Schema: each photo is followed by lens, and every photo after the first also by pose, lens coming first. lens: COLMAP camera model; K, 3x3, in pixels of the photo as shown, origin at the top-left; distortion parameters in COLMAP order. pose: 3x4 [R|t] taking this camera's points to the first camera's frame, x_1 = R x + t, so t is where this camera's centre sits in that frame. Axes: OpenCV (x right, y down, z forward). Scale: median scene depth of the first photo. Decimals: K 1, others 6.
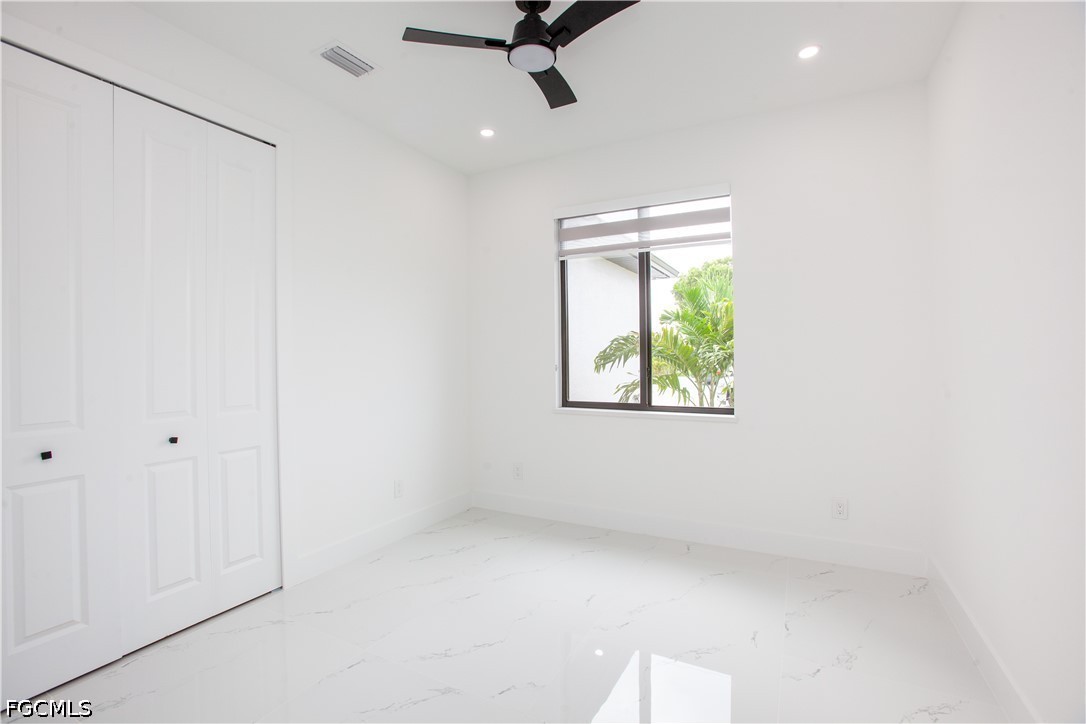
lens RADIAL K [[501.4, 0, 536.1], [0, 501.4, 359.0], [0, 0, 1]] dist [-0.041879, 0.000276]
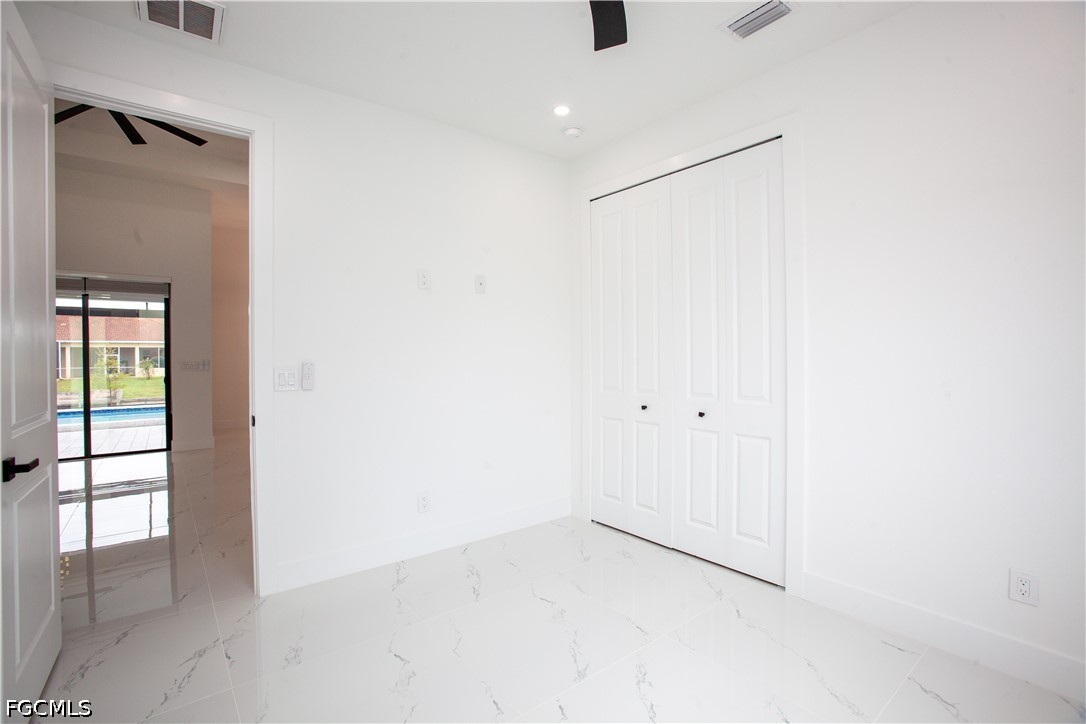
lens RADIAL K [[501.4, 0, 536.1], [0, 501.4, 359.0], [0, 0, 1]] dist [-0.041879, 0.000276]
pose [[-0.435157, 0.018546, -0.900164, 0.224989], [0.007859, 0.999828, 0.016800, -0.004180], [0.900320, 0.000236, -0.435228, 0.389582]]
